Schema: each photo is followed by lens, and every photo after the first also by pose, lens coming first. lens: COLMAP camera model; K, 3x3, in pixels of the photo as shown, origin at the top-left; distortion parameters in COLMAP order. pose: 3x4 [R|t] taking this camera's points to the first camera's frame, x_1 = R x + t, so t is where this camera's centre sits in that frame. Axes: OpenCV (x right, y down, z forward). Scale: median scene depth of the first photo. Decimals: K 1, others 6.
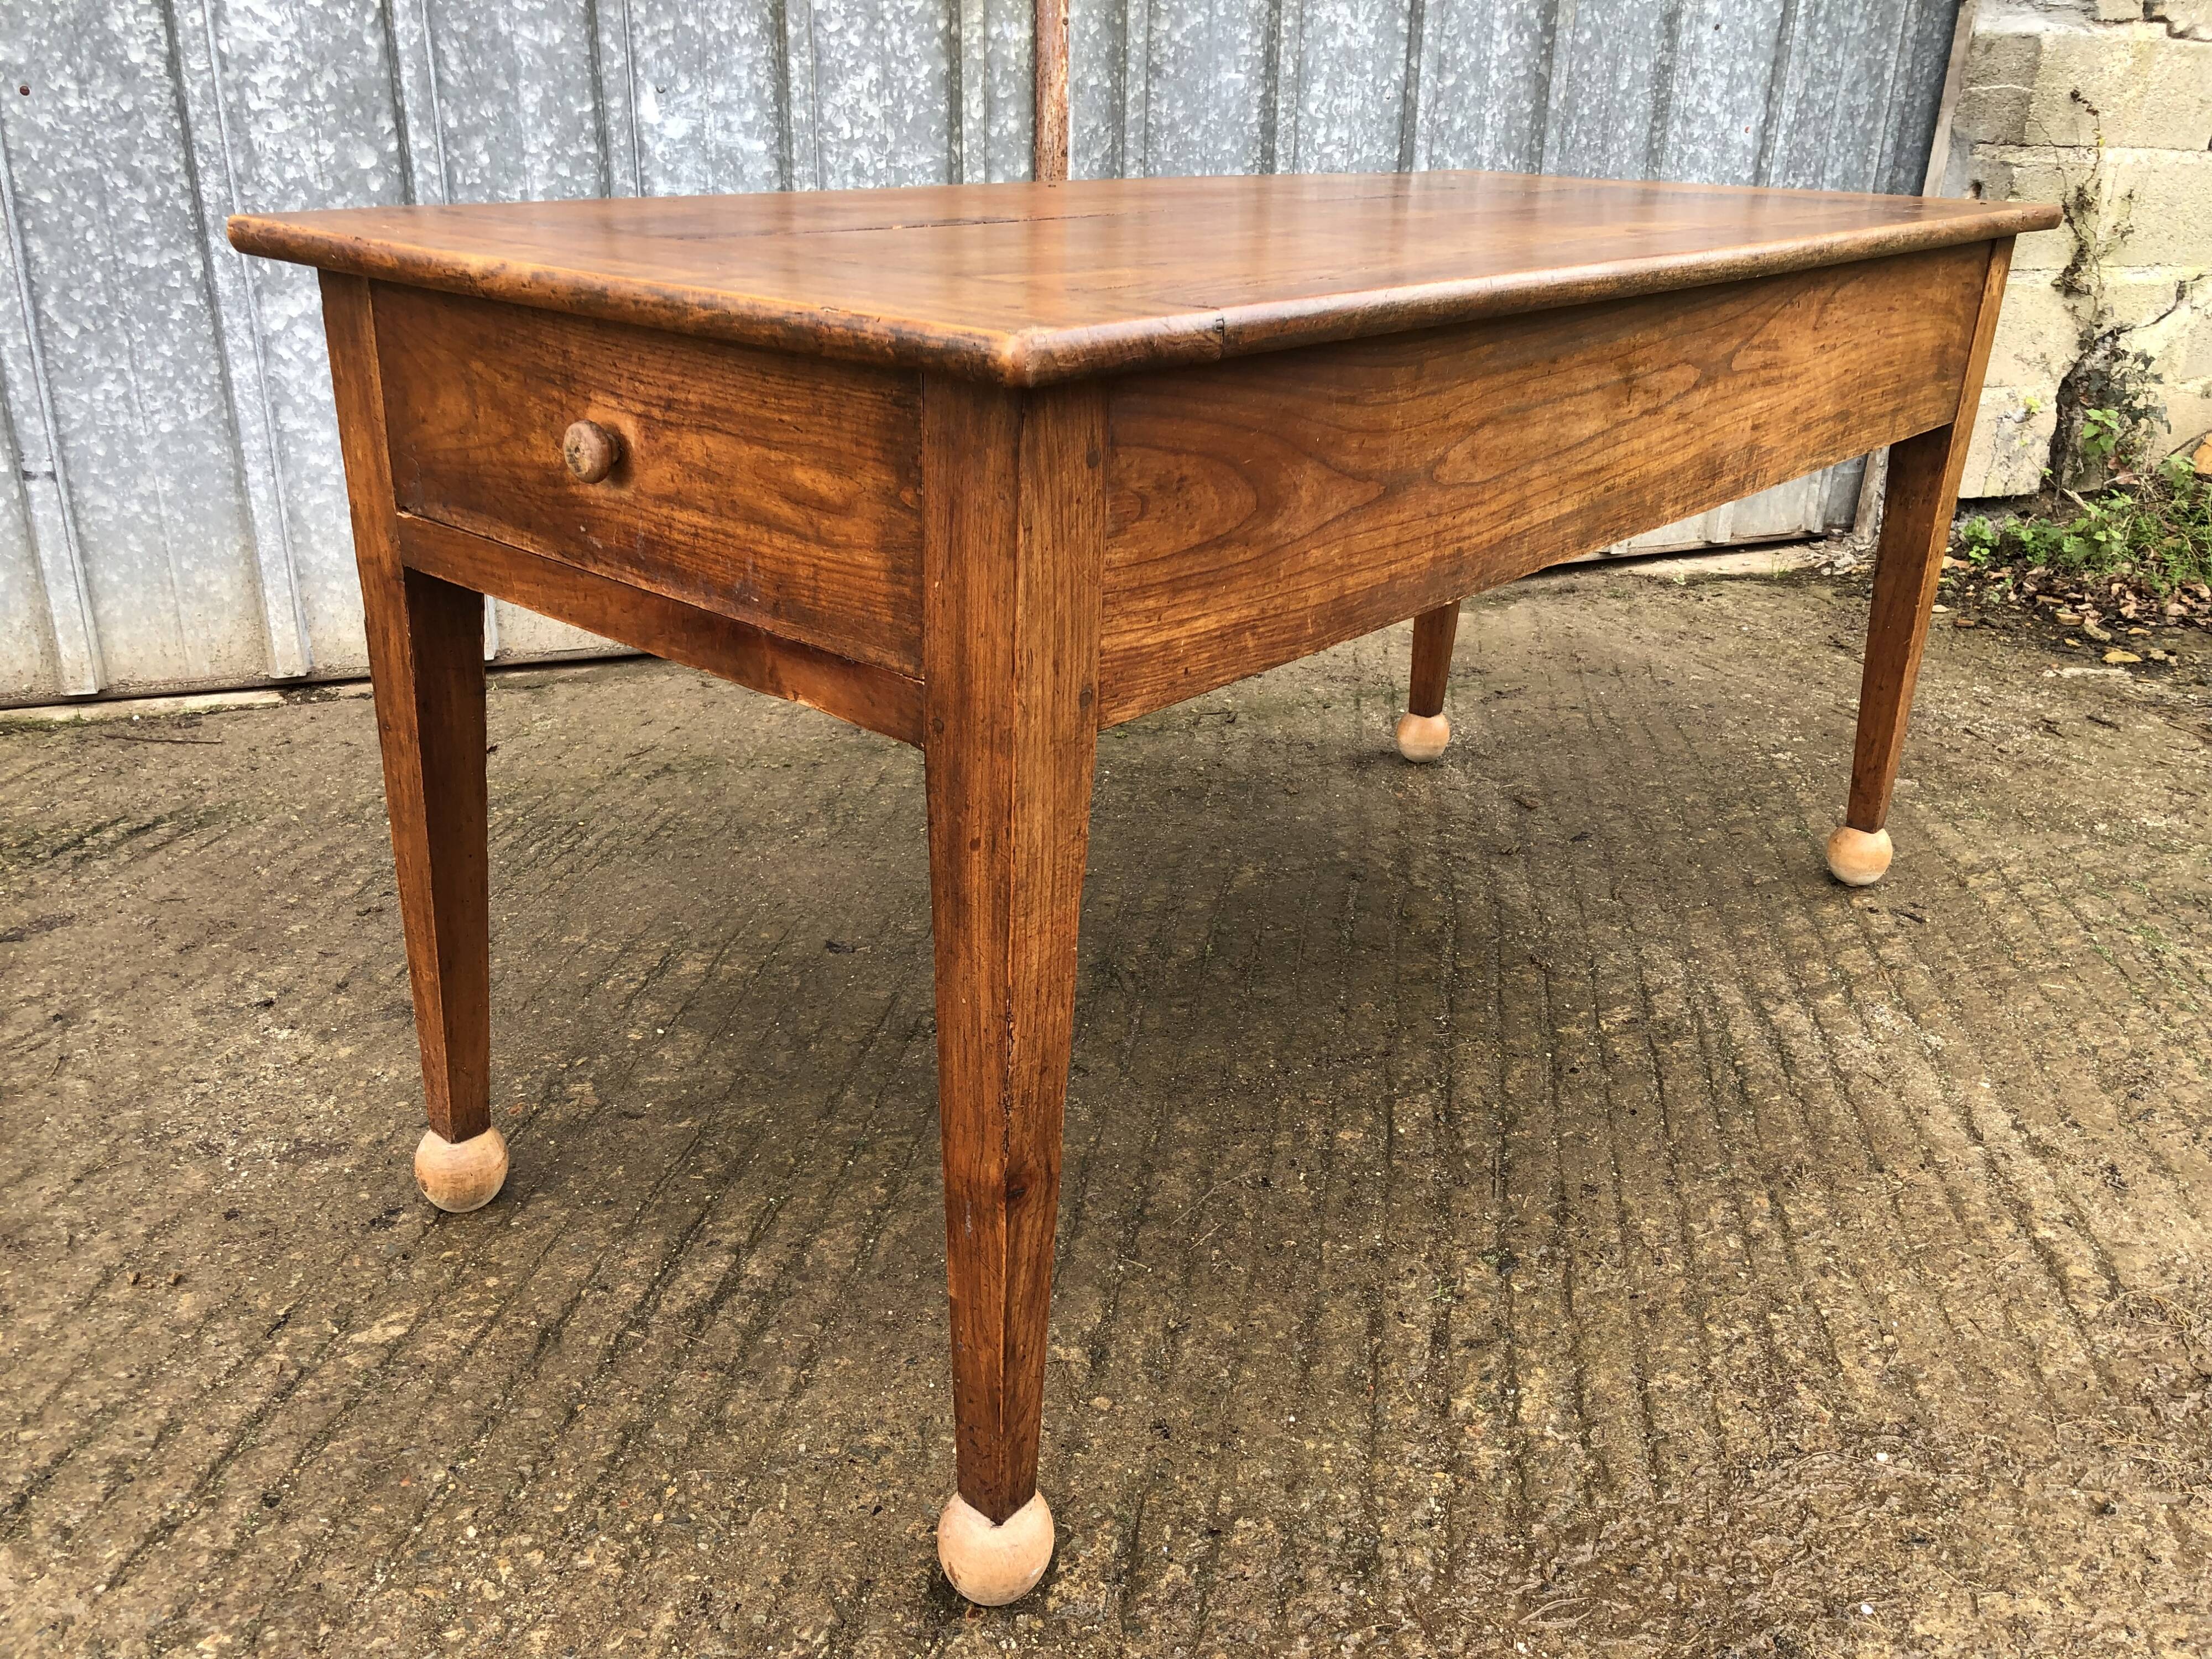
lens RADIAL K [[1821.6, 0, 1110.6], [0, 1821.6, 819.7], [0, 0, 1]] dist [-0.036897, 0.107633]
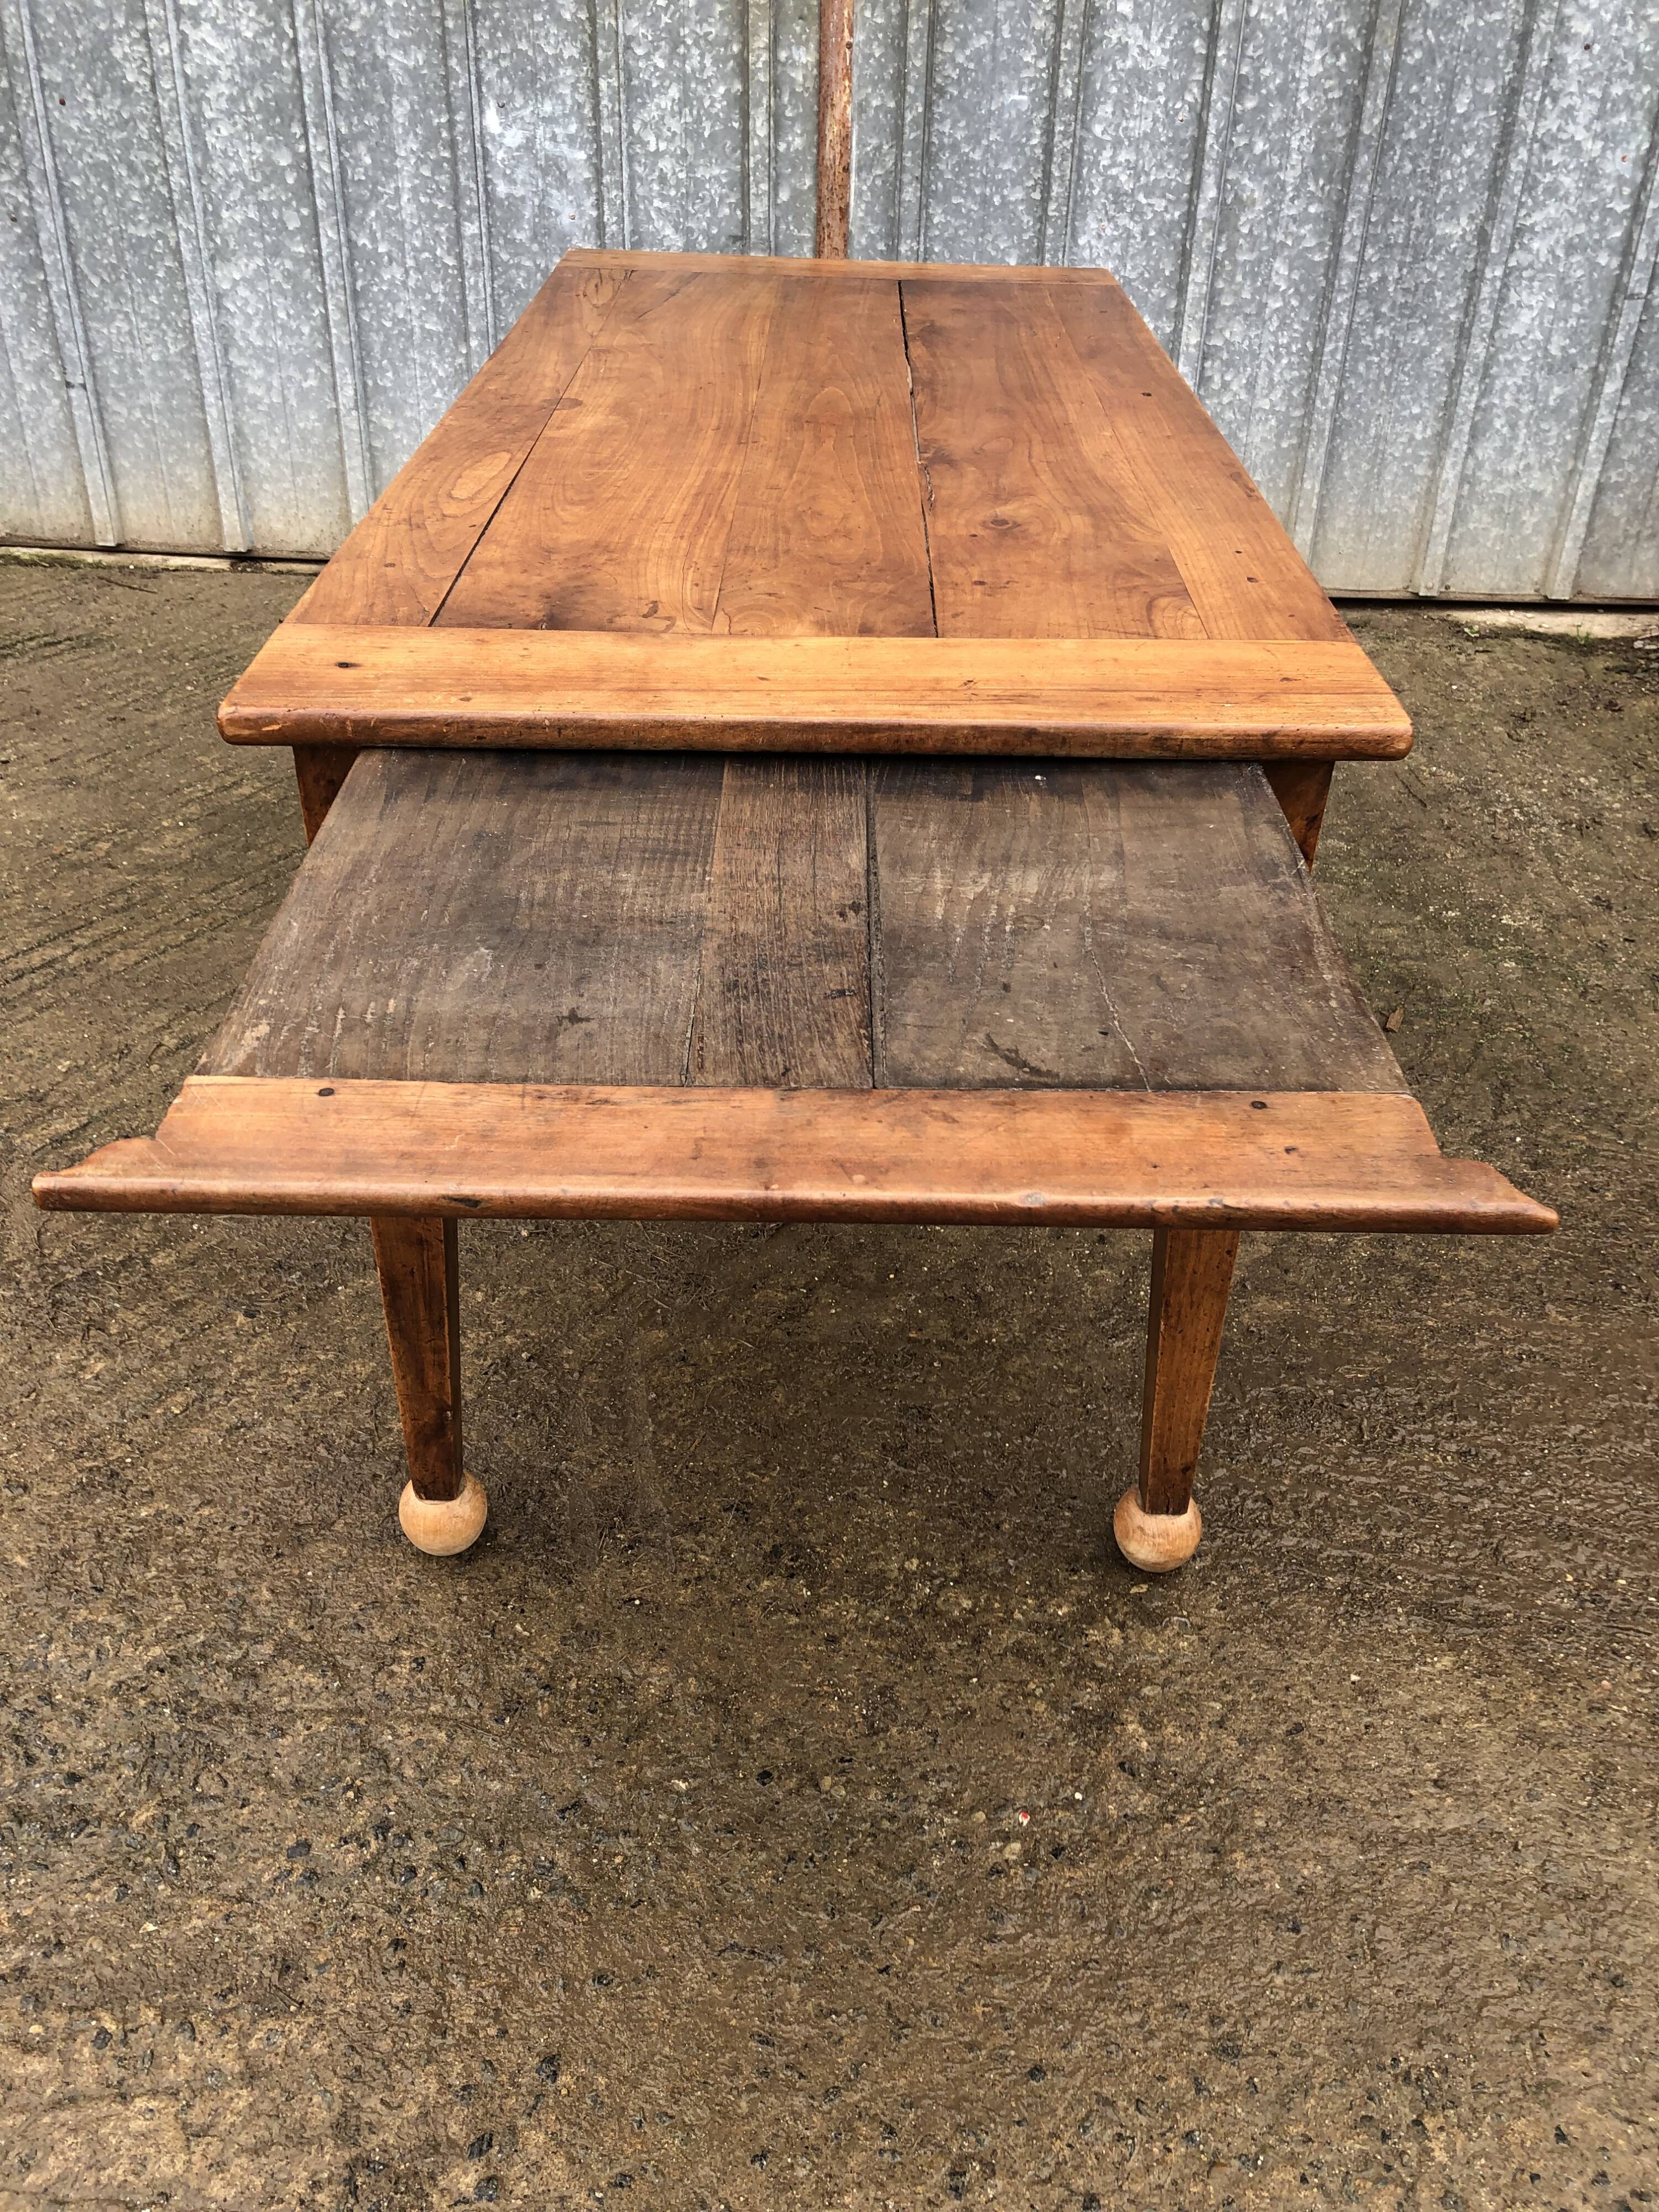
lens RADIAL K [[1799.1, 0, 835.3], [0, 1799.1, 1090.6], [0, 0, 1]] dist [0.017877, 0.011849]
pose [[0.898516, 0.239970, -0.367537, 0.558343], [-0.168465, 0.961732, 0.216082, -0.057050], [0.405325, -0.132236, 0.904558, -0.116880]]
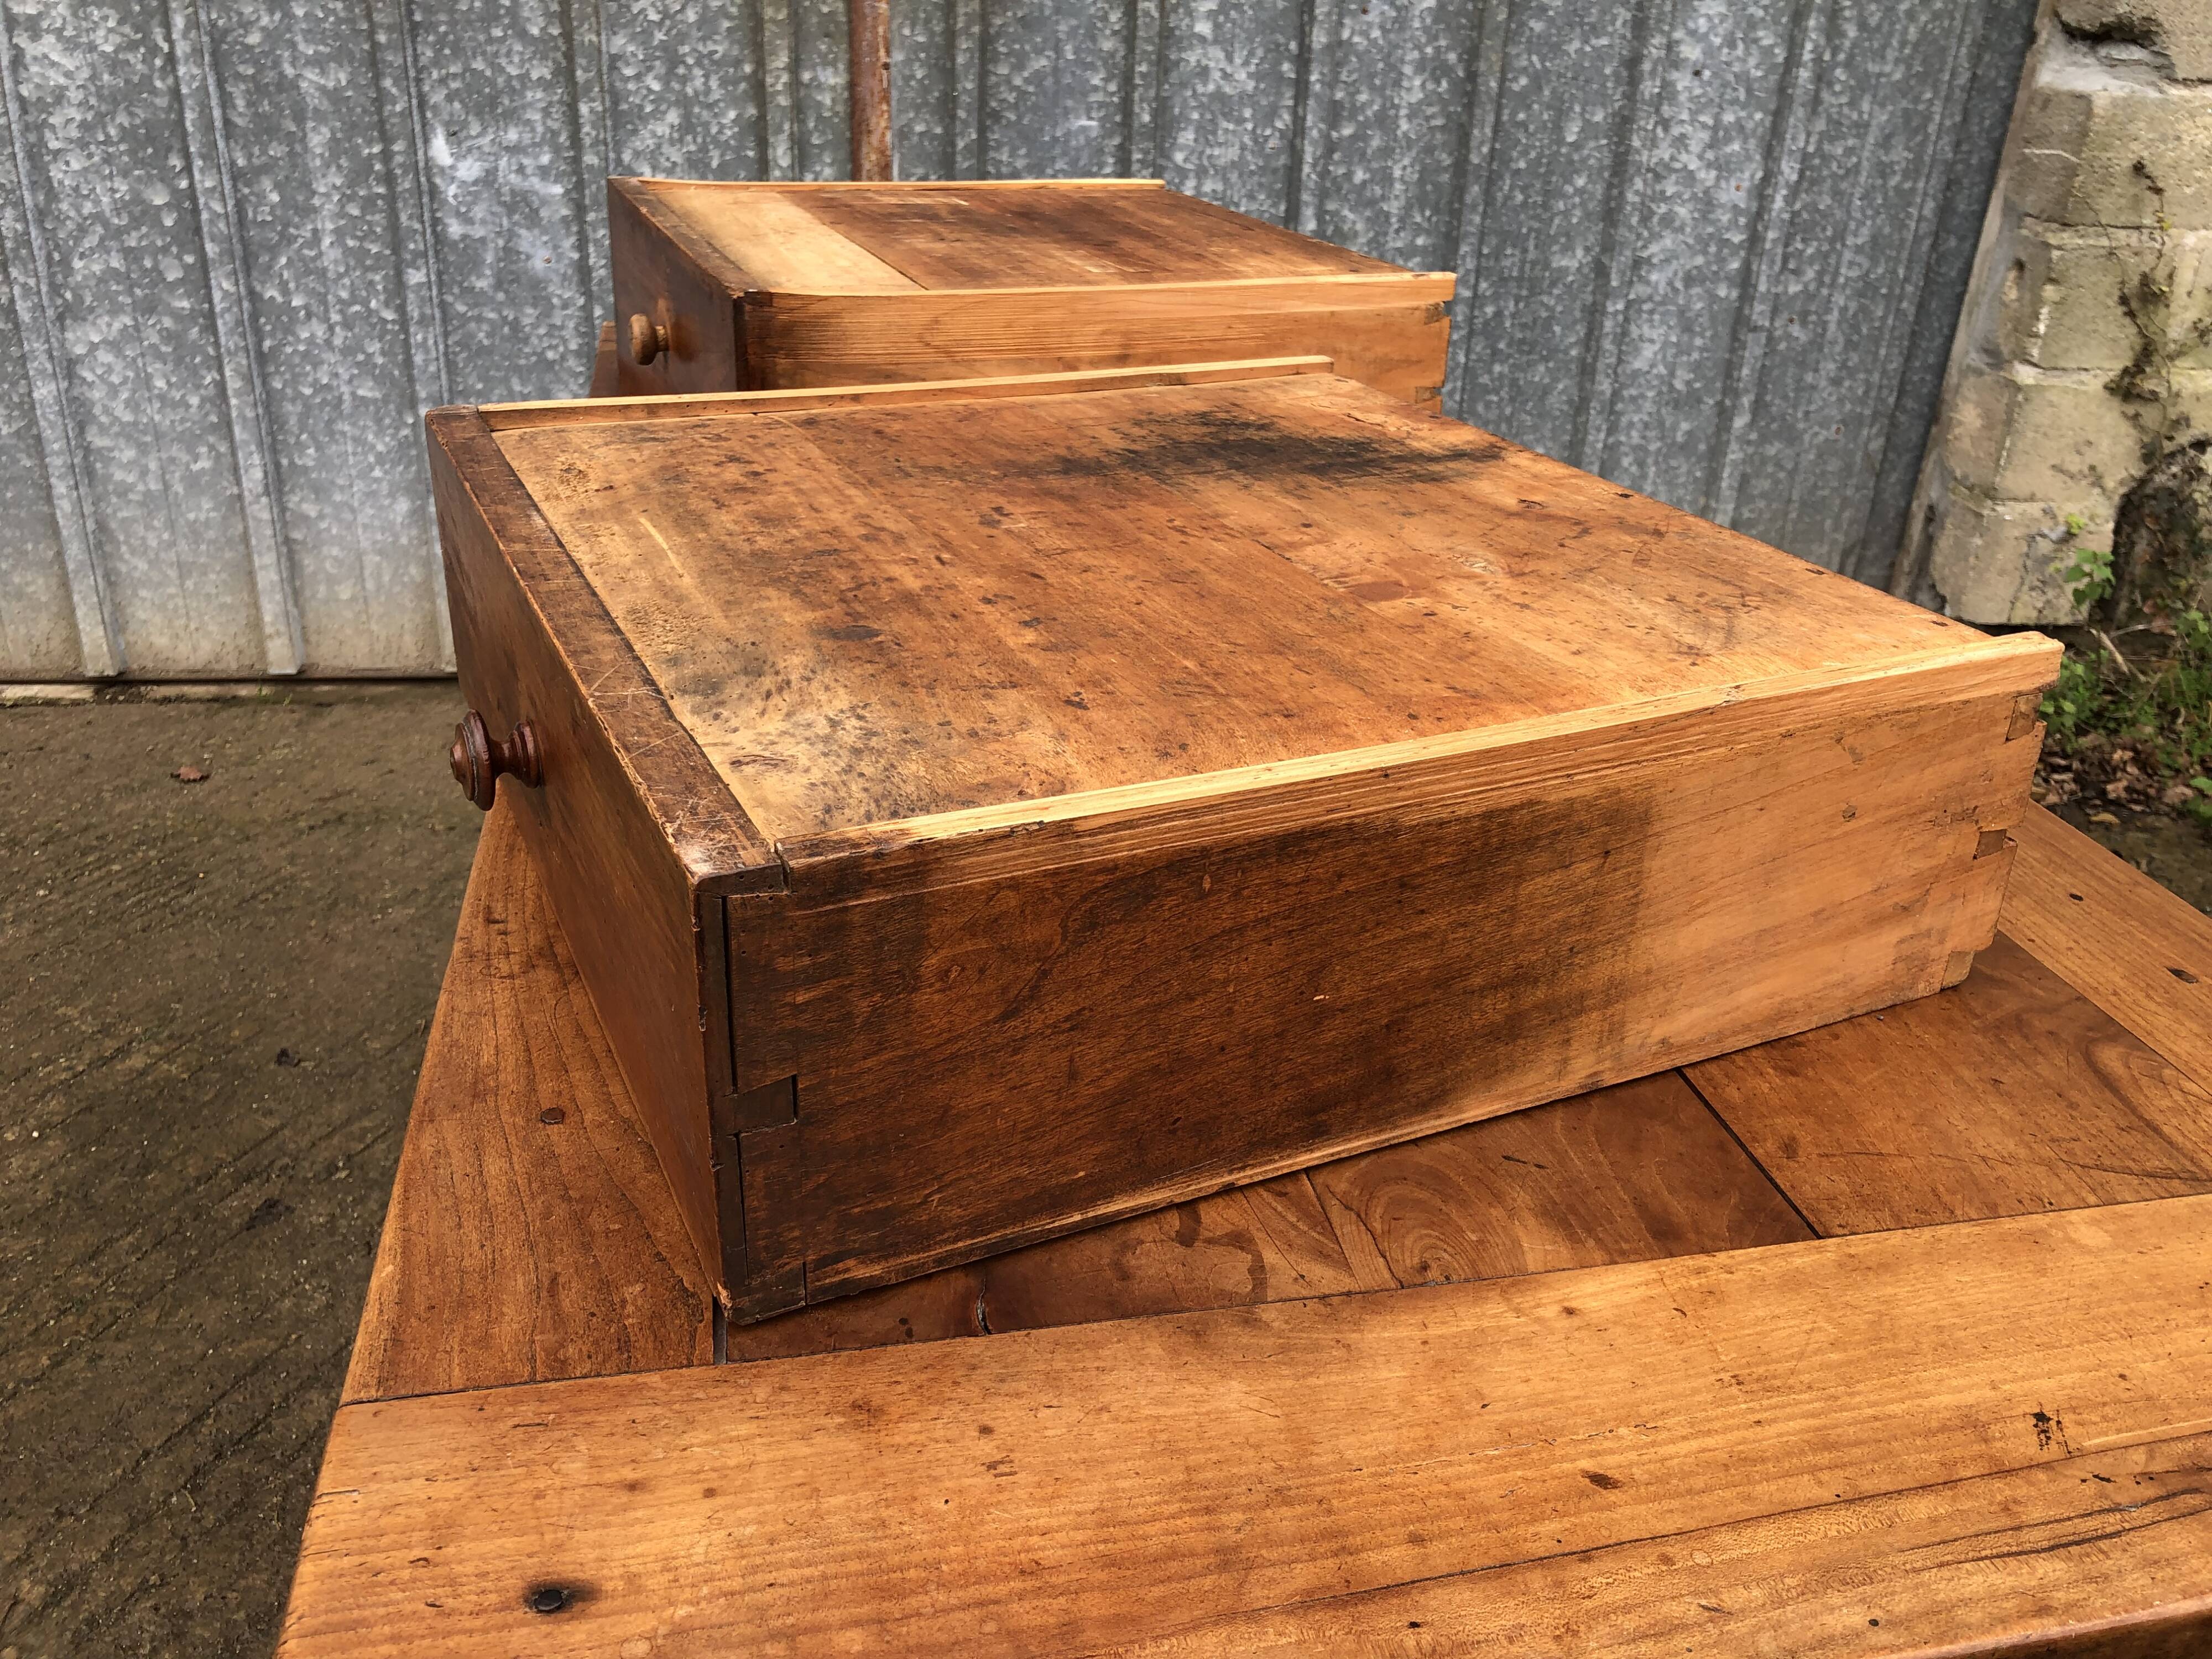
lens RADIAL K [[1829.1, 0, 1109.1], [0, 1829.1, 806.3], [0, 0, 1]] dist [-0.041566, 0.104849]
pose [[0.969489, 0.119157, -0.214225, 0.350716], [-0.109555, 0.992391, 0.056196, -0.125445], [0.219291, -0.031012, 0.975166, 0.086132]]
